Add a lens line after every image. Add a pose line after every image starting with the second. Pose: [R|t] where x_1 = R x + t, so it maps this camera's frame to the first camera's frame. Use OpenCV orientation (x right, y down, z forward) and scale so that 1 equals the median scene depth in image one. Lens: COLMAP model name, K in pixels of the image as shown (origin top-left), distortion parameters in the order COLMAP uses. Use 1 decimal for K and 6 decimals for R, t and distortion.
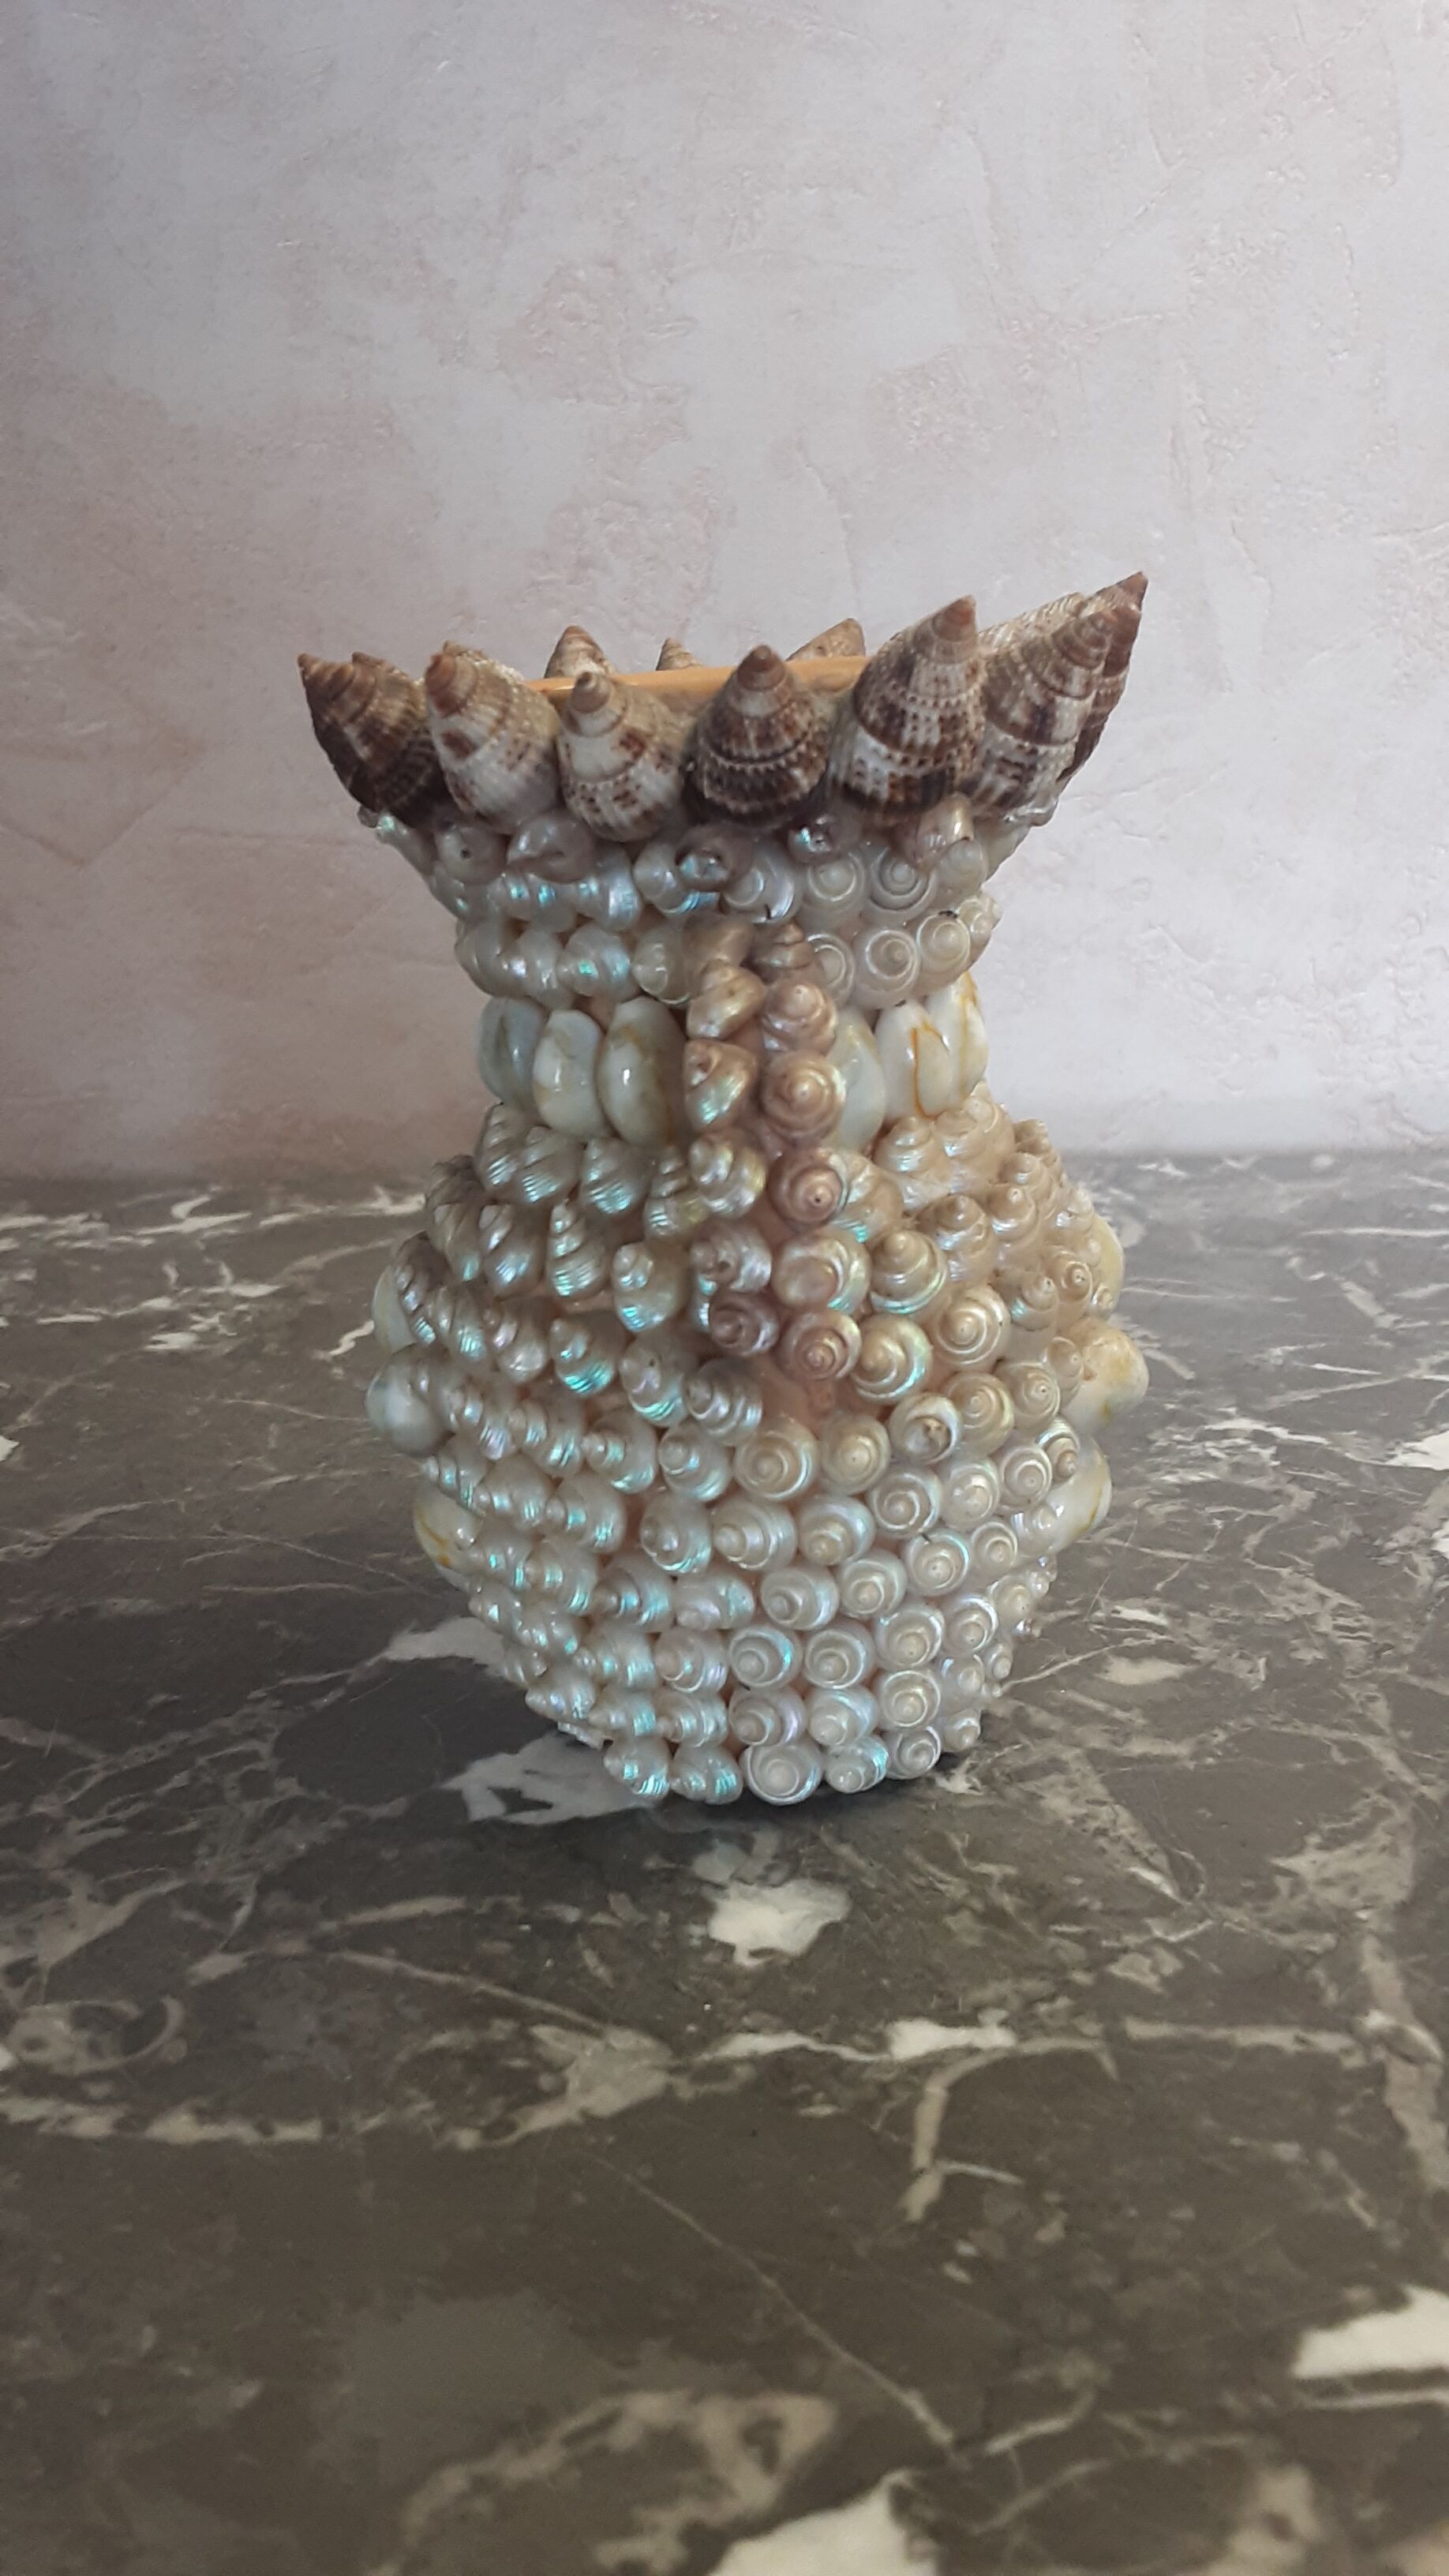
lens RADIAL K [[2113.2, 0, 698.3], [0, 2113.2, 1234.0], [0, 0, 1]] dist [0.115067, -0.211937]
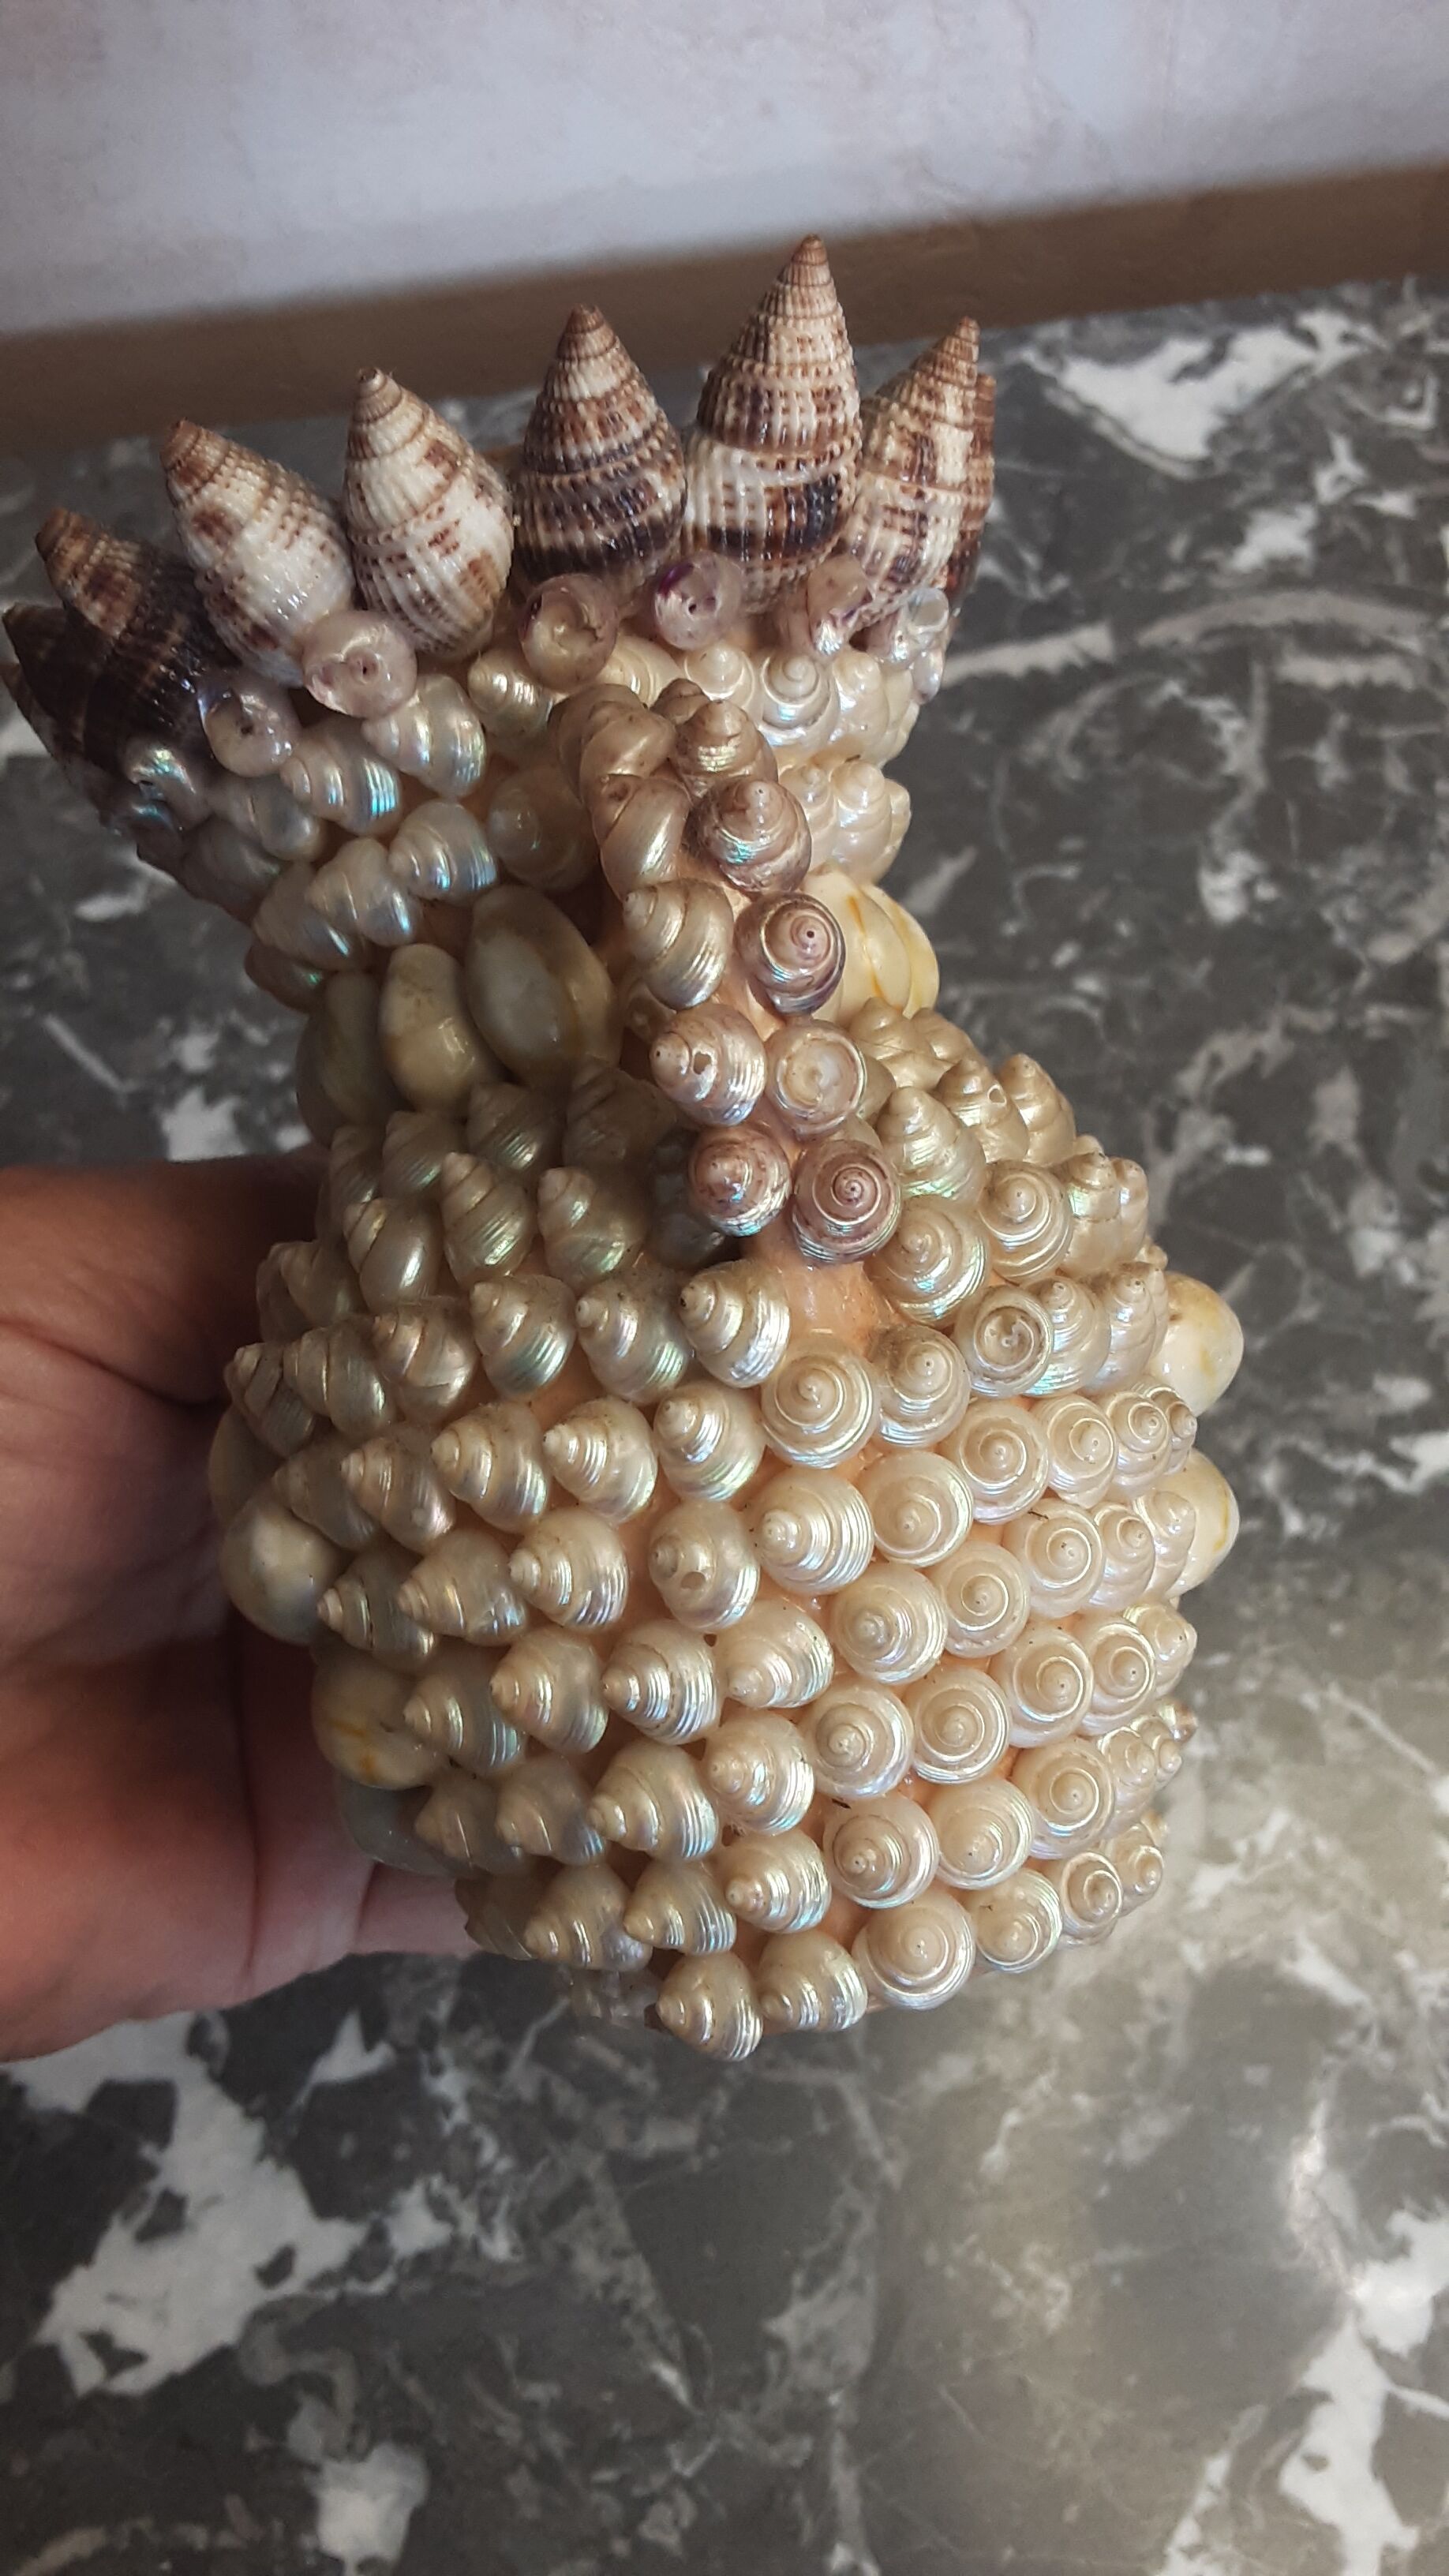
lens RADIAL K [[2113.2, 0, 698.3], [0, 2113.2, 1234.0], [0, 0, 1]] dist [0.115067, -0.211937]
pose [[0.969706, -0.198553, 0.142292, 0.187841], [0.013447, 0.625011, 0.780500, -1.077431], [-0.243905, -0.754942, 0.608747, 0.761529]]
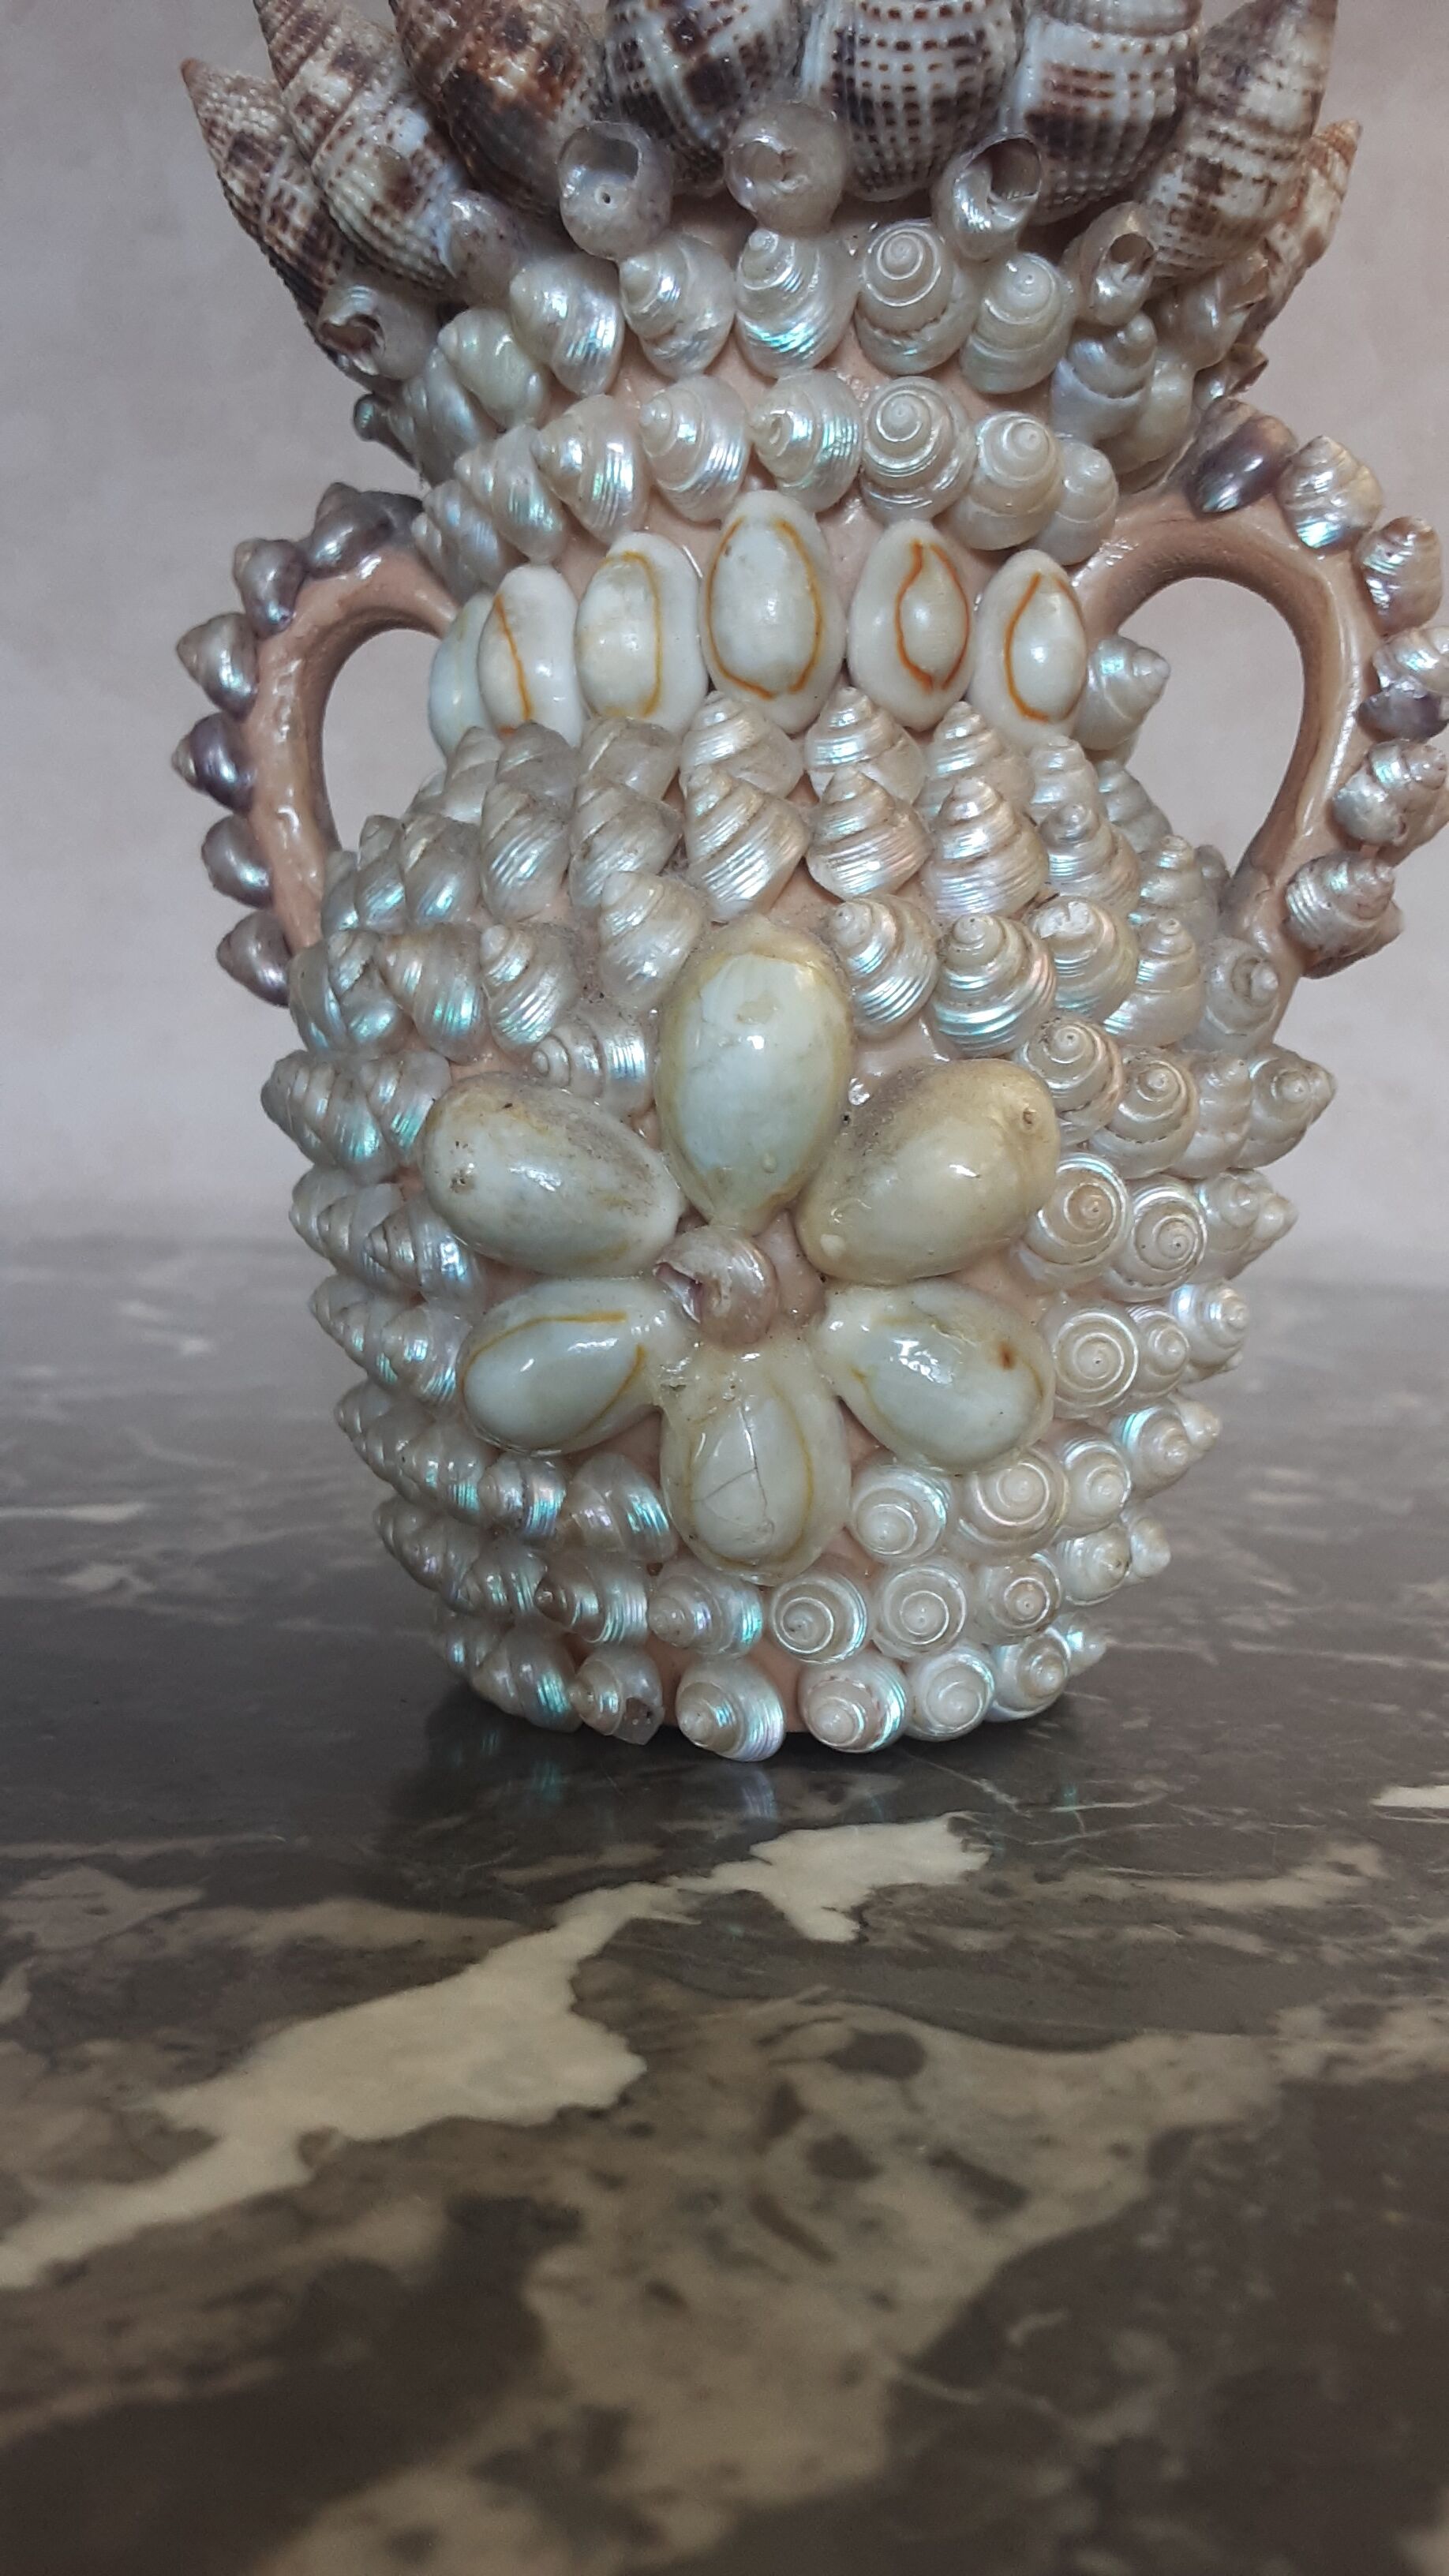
lens RADIAL K [[2113.2, 0, 698.3], [0, 2113.2, 1234.0], [0, 0, 1]] dist [0.115067, -0.211937]
pose [[0.992634, 0.062225, -0.103948, 0.039883], [-0.078294, 0.984254, -0.158473, 0.330440], [0.092450, 0.165444, 0.981876, -0.033762]]
